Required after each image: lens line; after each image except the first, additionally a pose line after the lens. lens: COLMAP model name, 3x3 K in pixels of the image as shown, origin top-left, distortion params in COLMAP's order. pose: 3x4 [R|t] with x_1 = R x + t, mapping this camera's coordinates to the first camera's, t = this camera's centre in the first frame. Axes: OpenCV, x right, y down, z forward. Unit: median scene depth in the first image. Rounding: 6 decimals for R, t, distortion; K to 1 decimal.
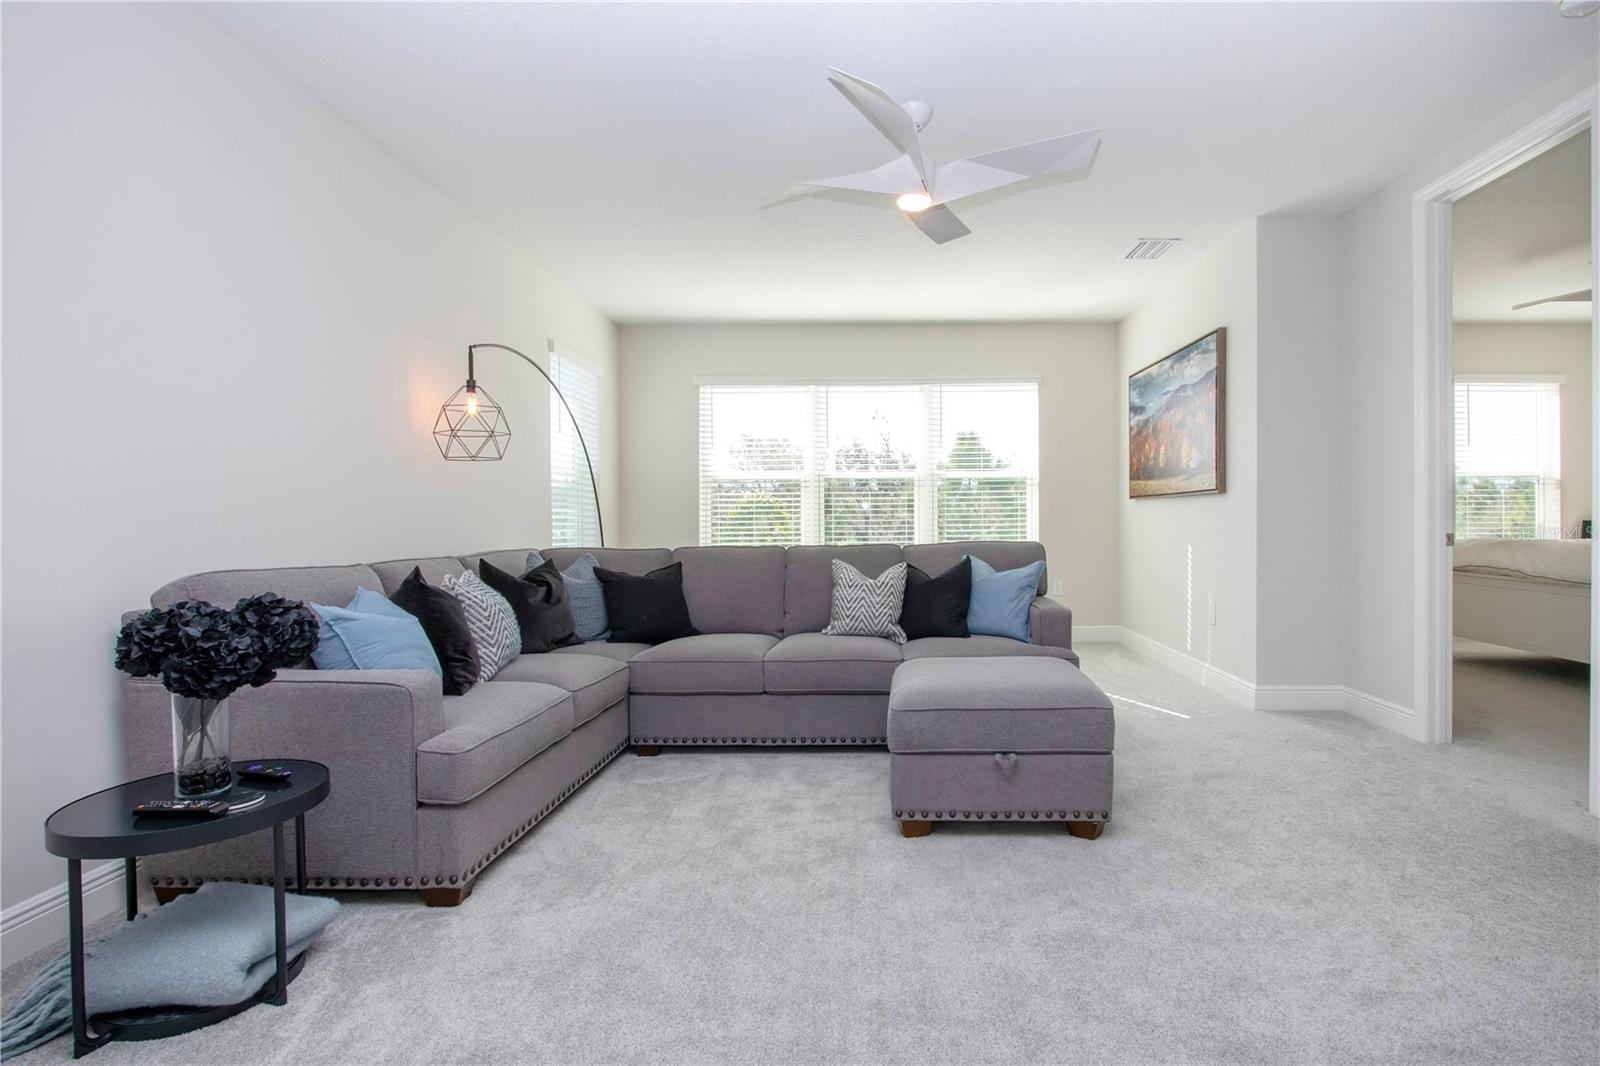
lens RADIAL K [[812.6, 0, 800.0], [0, 812.6, 533.0], [0, 0, 1]] dist [0.001265, 0.000875]
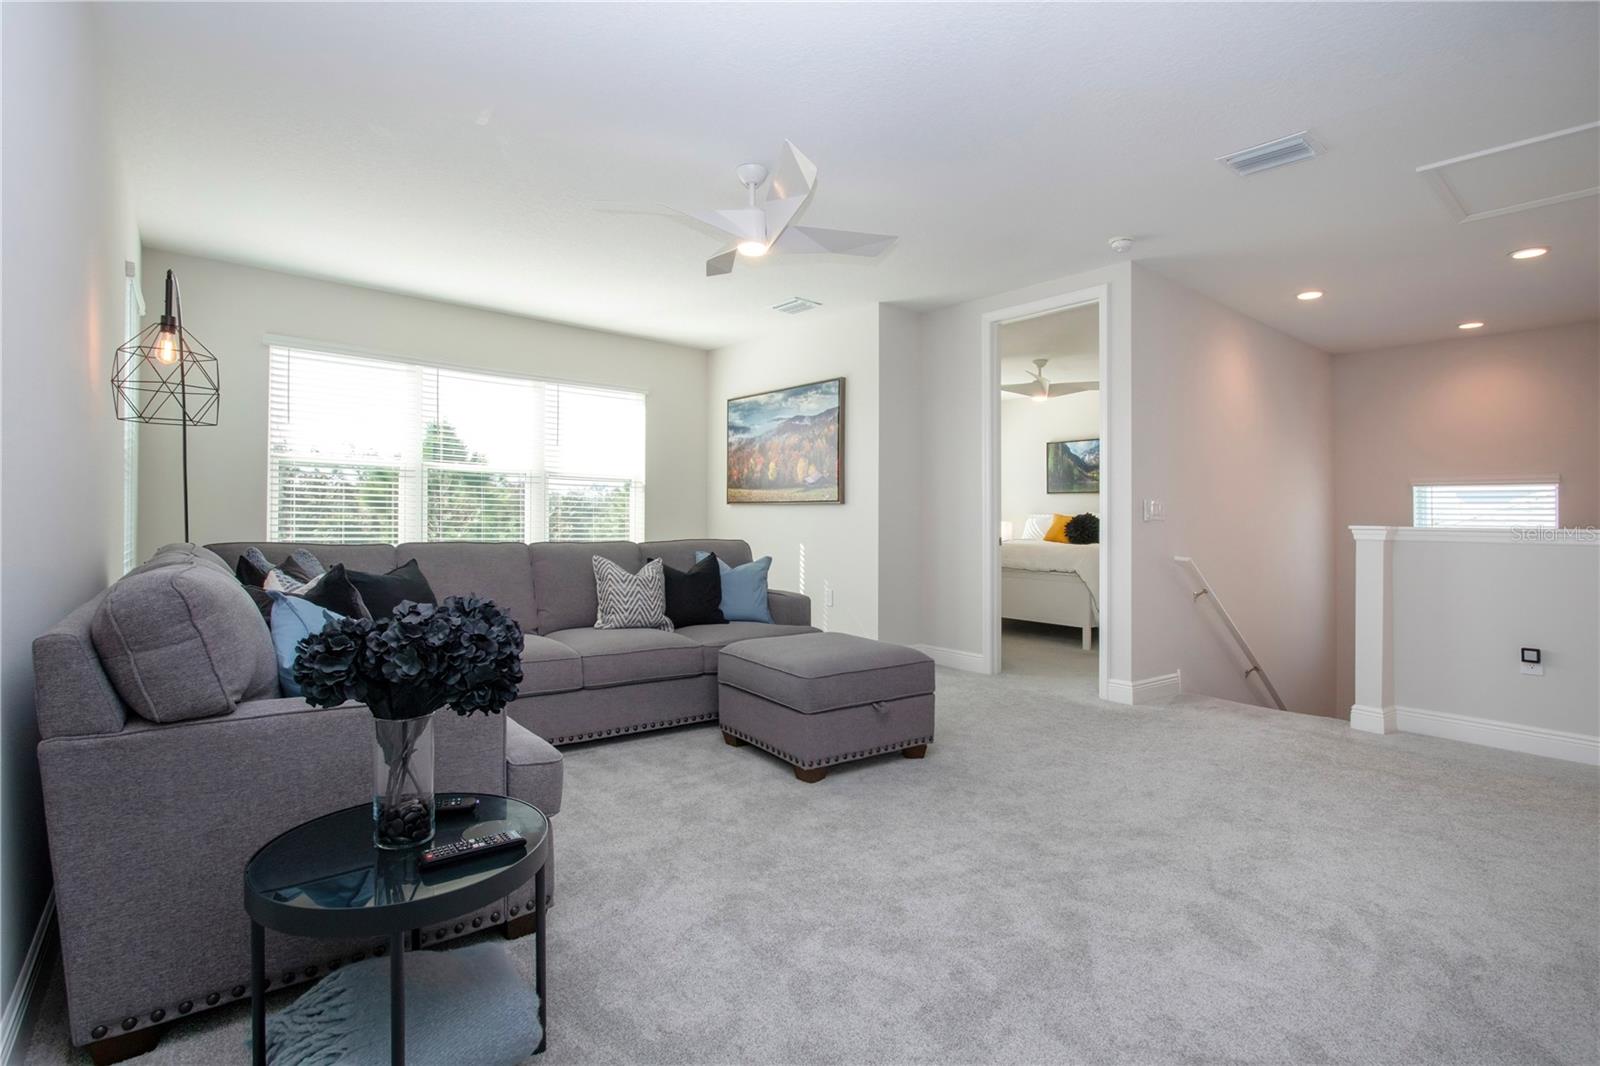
lens RADIAL K [[815.5, 0, 800.2], [0, 815.5, 524.3], [0, 0, 1]] dist [-0.002068, 0.000040]
pose [[0.760061, 0.020774, 0.649520, -0.372576], [-0.015168, 0.999784, -0.014227, 0.003390], [-0.649675, 0.000962, 0.760212, 0.047903]]
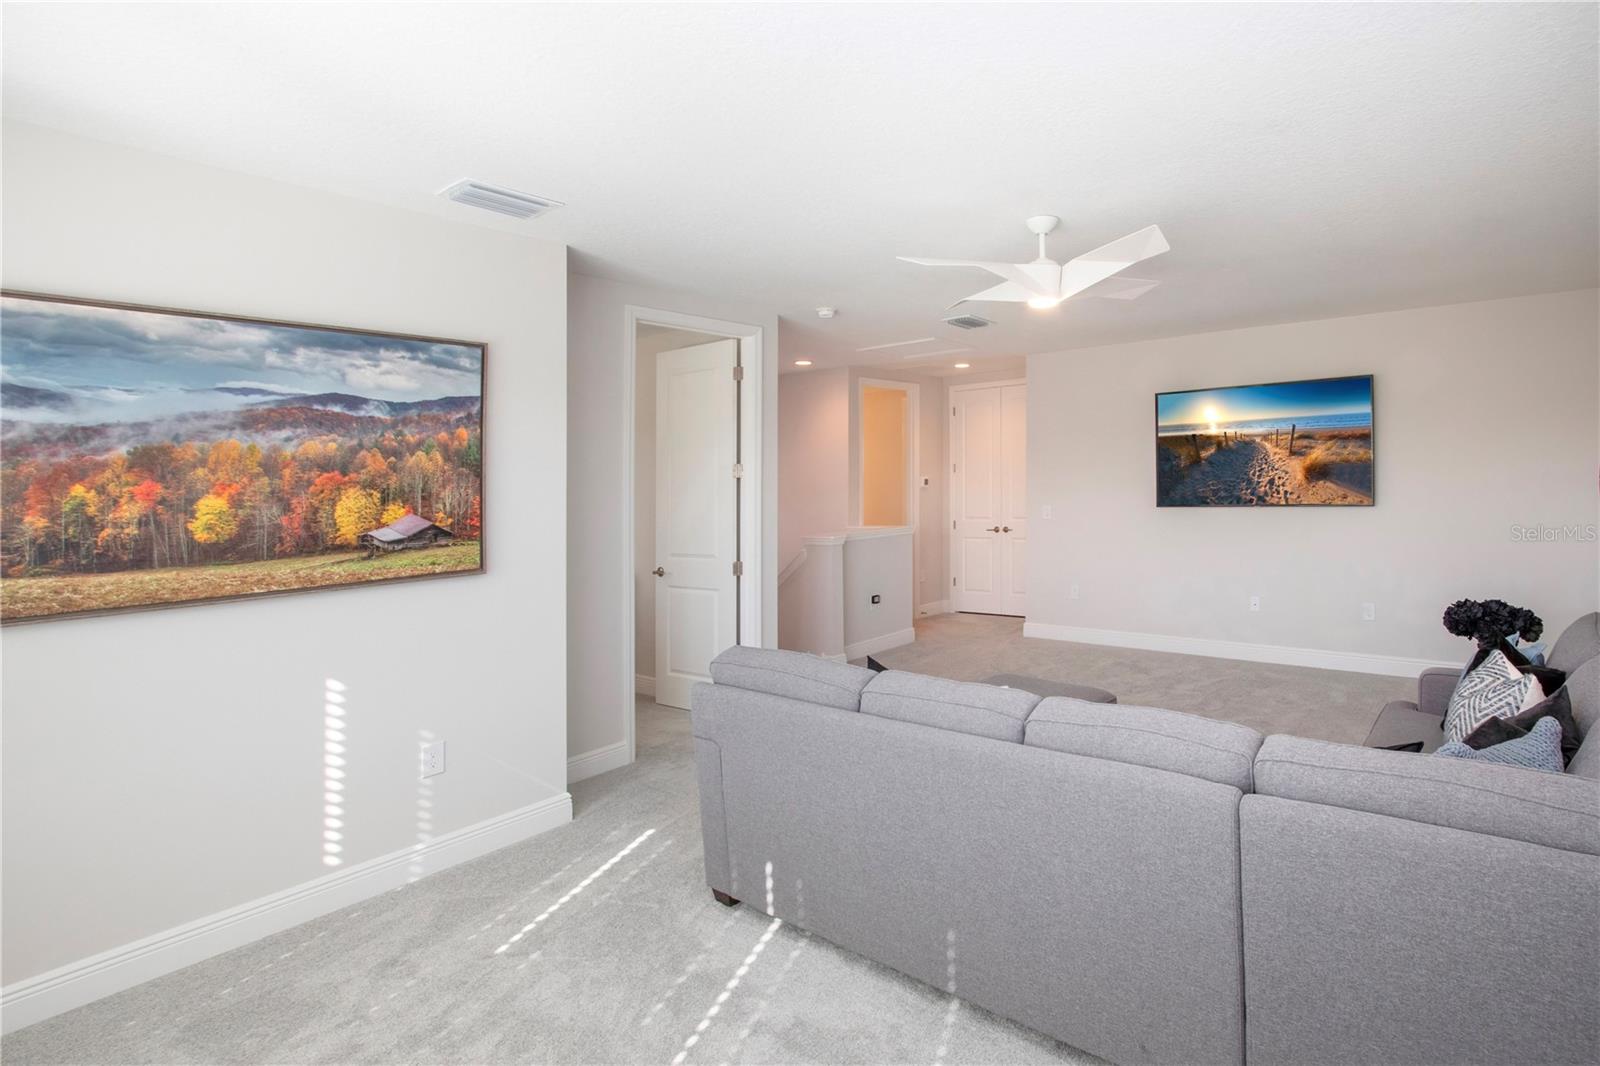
lens RADIAL K [[815.5, 0, 800.2], [0, 815.5, 524.3], [0, 0, 1]] dist [-0.002068, 0.000040]
pose [[-0.770968, -0.006906, 0.636836, -0.150410], [0.046024, 0.996723, 0.066526, -0.126273], [-0.635208, 0.080599, -0.768124, 1.358818]]
